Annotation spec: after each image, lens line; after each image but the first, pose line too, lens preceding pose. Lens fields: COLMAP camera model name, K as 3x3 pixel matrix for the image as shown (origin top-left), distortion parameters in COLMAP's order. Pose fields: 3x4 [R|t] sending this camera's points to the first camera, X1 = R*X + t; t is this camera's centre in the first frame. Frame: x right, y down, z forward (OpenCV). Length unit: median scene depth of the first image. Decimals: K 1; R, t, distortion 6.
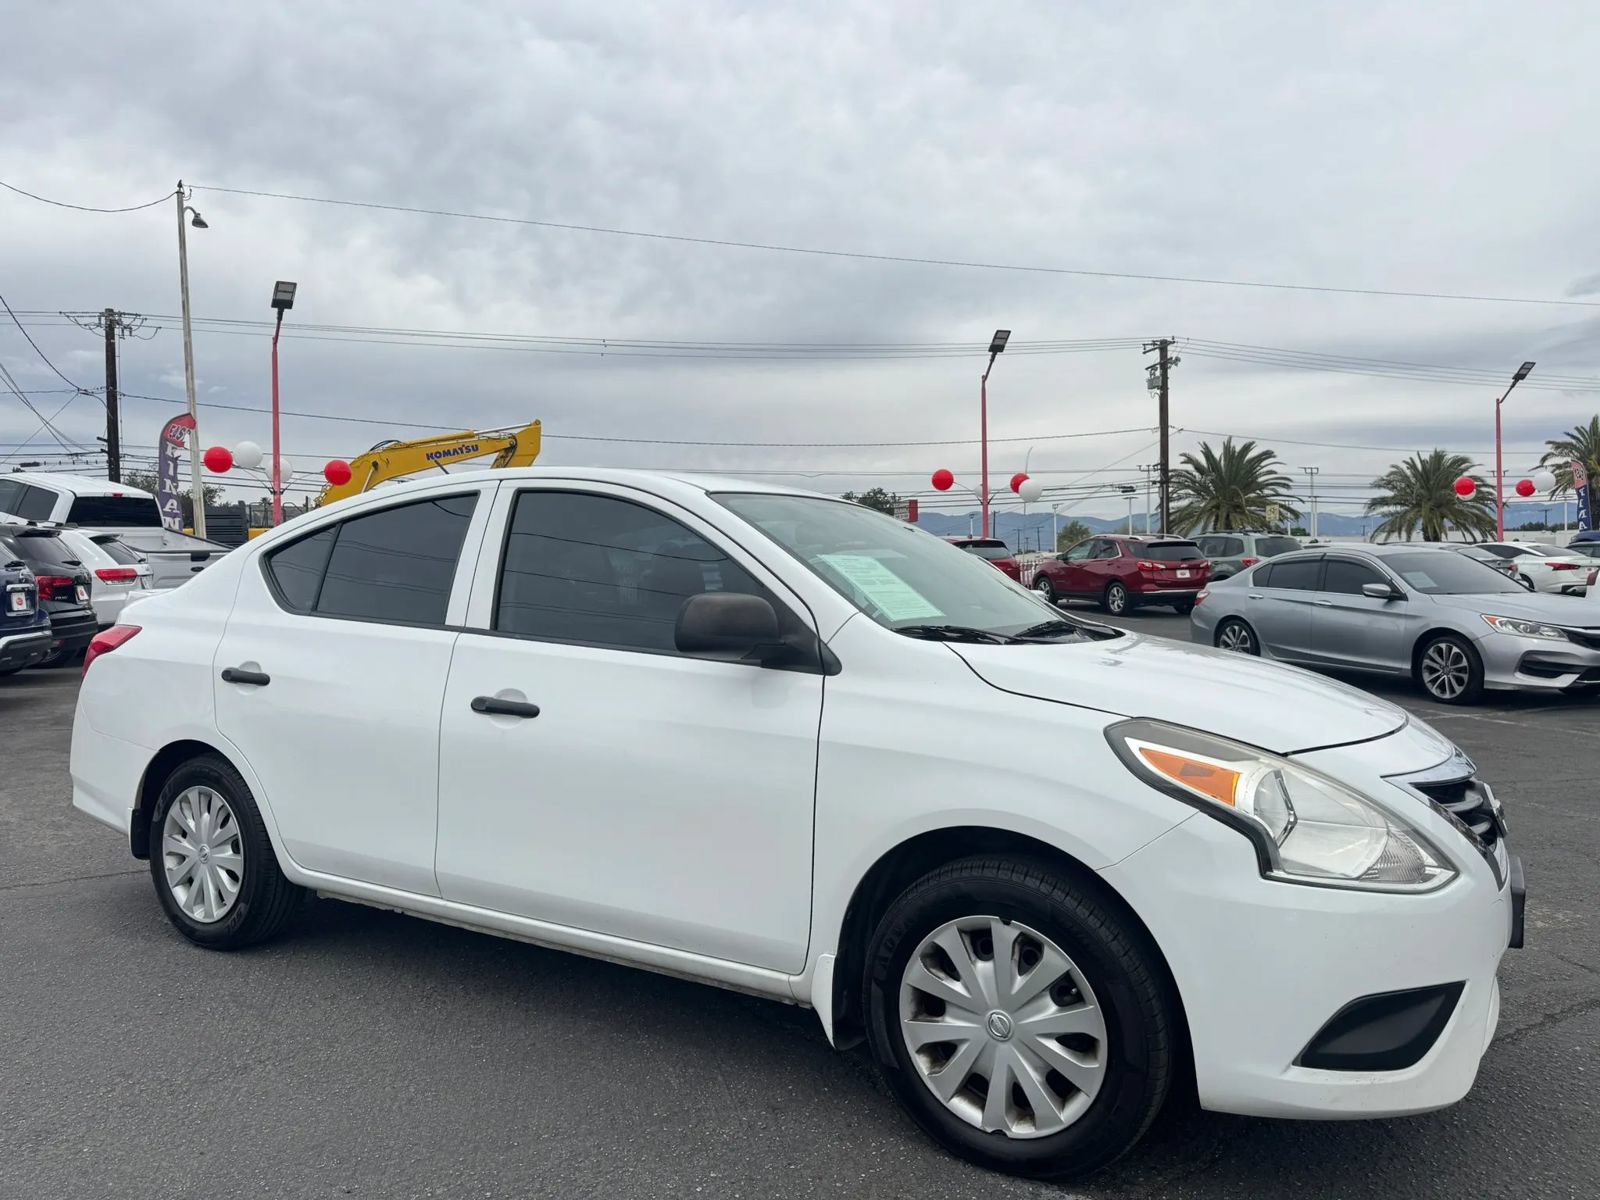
lens RADIAL K [[1114.4, 0, 799.2], [0, 1114.4, 608.4], [0, 0, 1]] dist [0.064087, -0.077083]
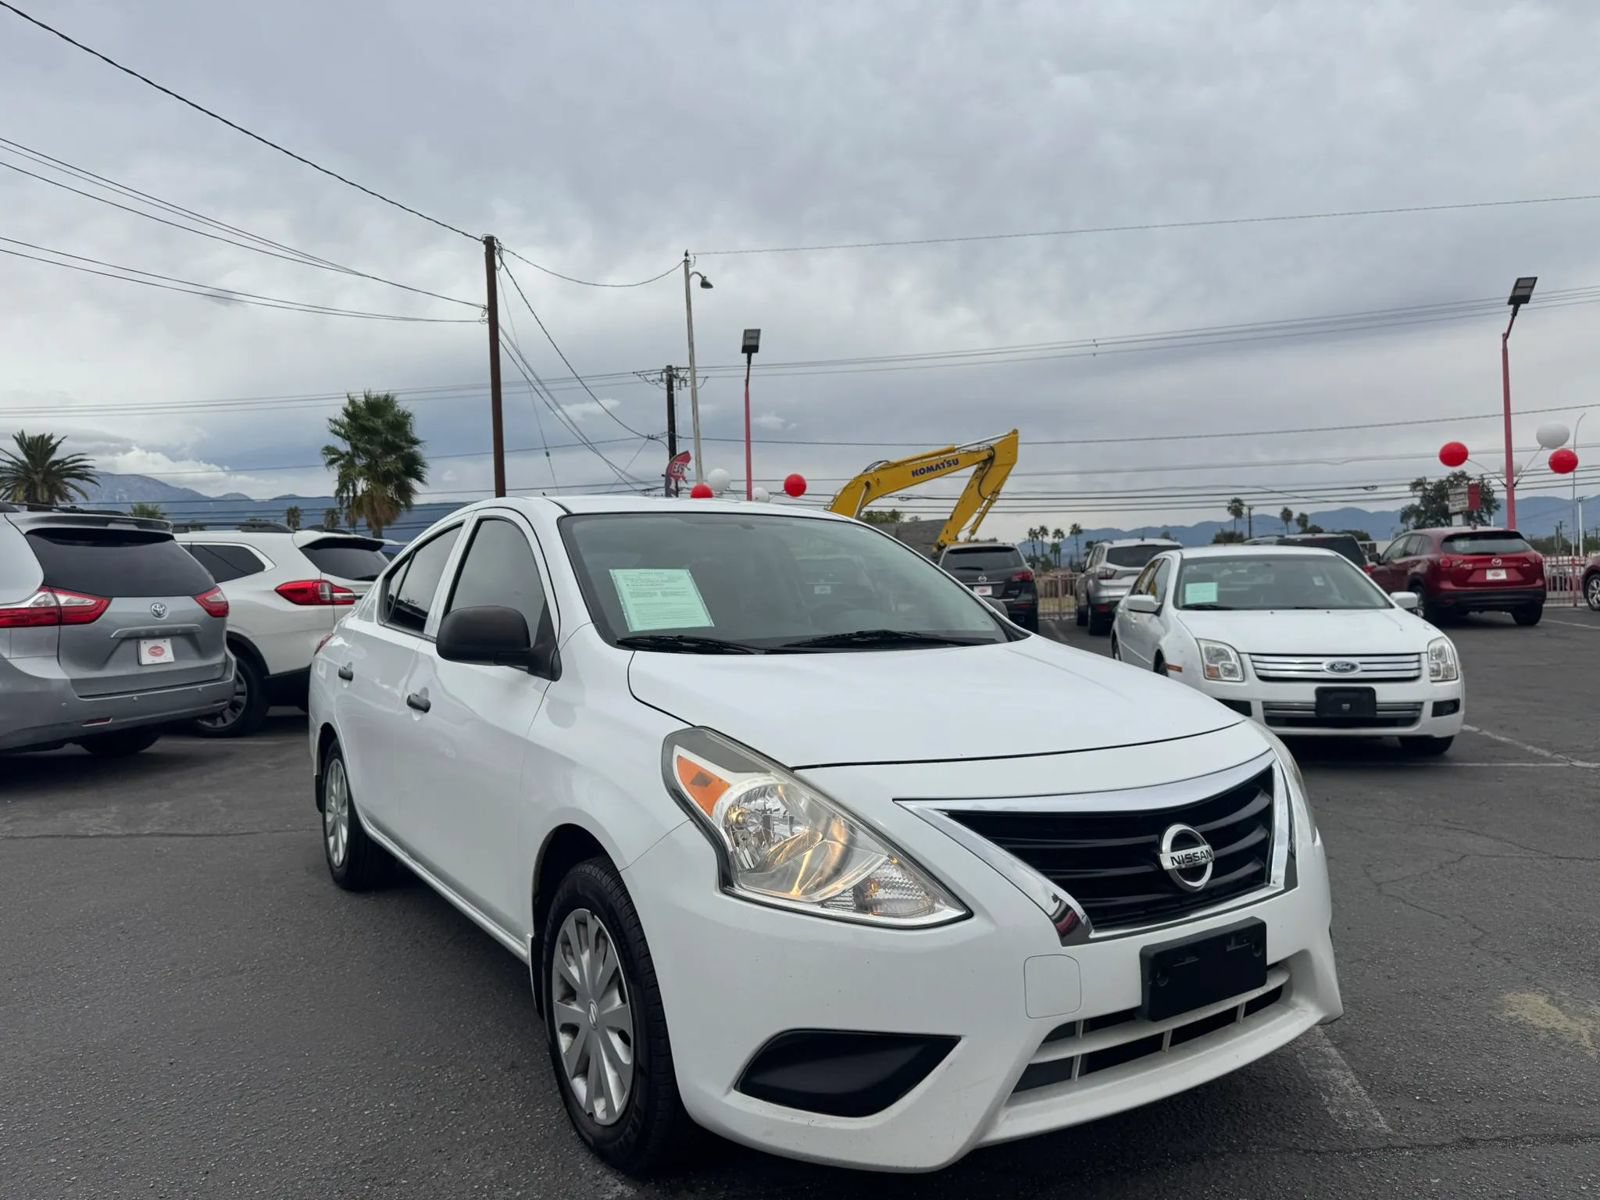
lens RADIAL K [[1114.4, 0, 799.9], [0, 1114.4, 608.7], [0, 0, 1]] dist [0.064087, -0.077083]
pose [[0.897600, -0.007776, -0.440742, 0.170785], [0.005165, 0.999961, -0.007125, -0.000155], [0.440781, 0.004119, 0.897605, 0.029137]]
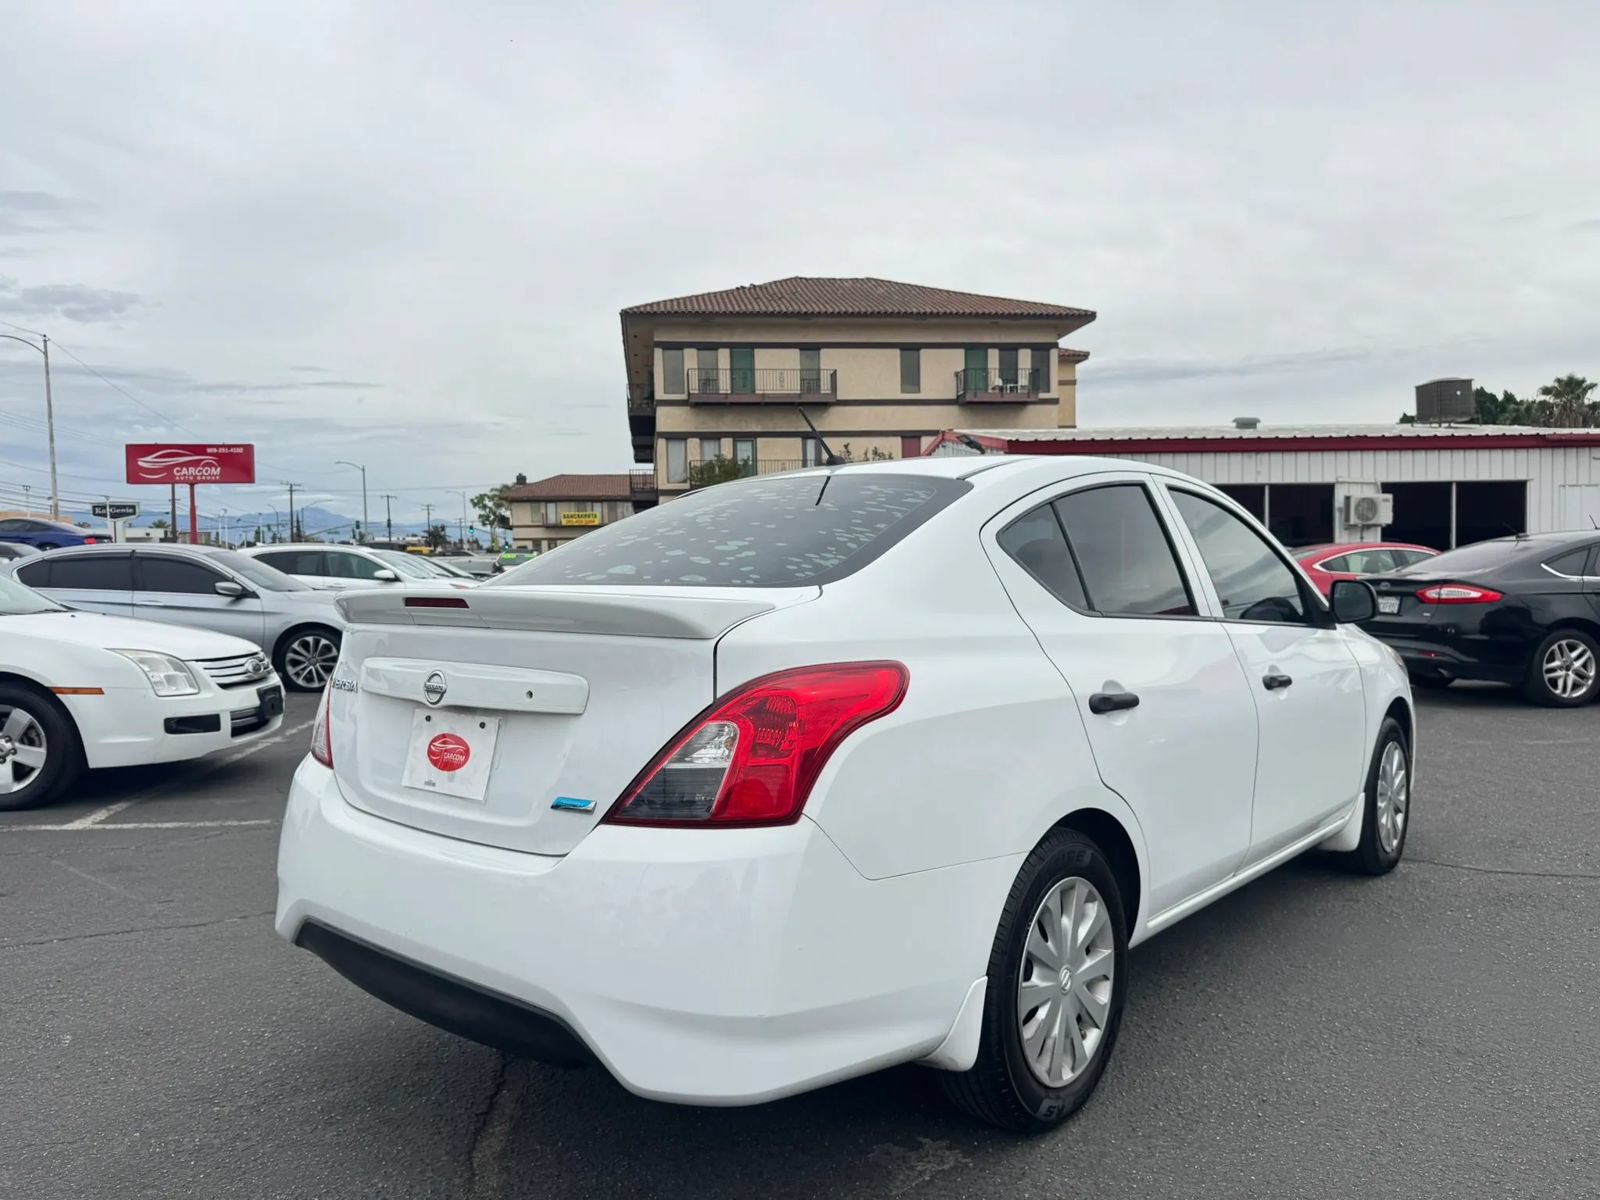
lens RADIAL K [[1114.4, 0, 802.5], [0, 1114.4, 616.9], [0, 0, 1]] dist [0.064087, -0.077083]
pose [[0.175590, -0.037222, 0.983760, -0.404851], [0.030998, 0.998999, 0.032266, -0.008313], [-0.983975, 0.024829, 0.176568, 0.345963]]
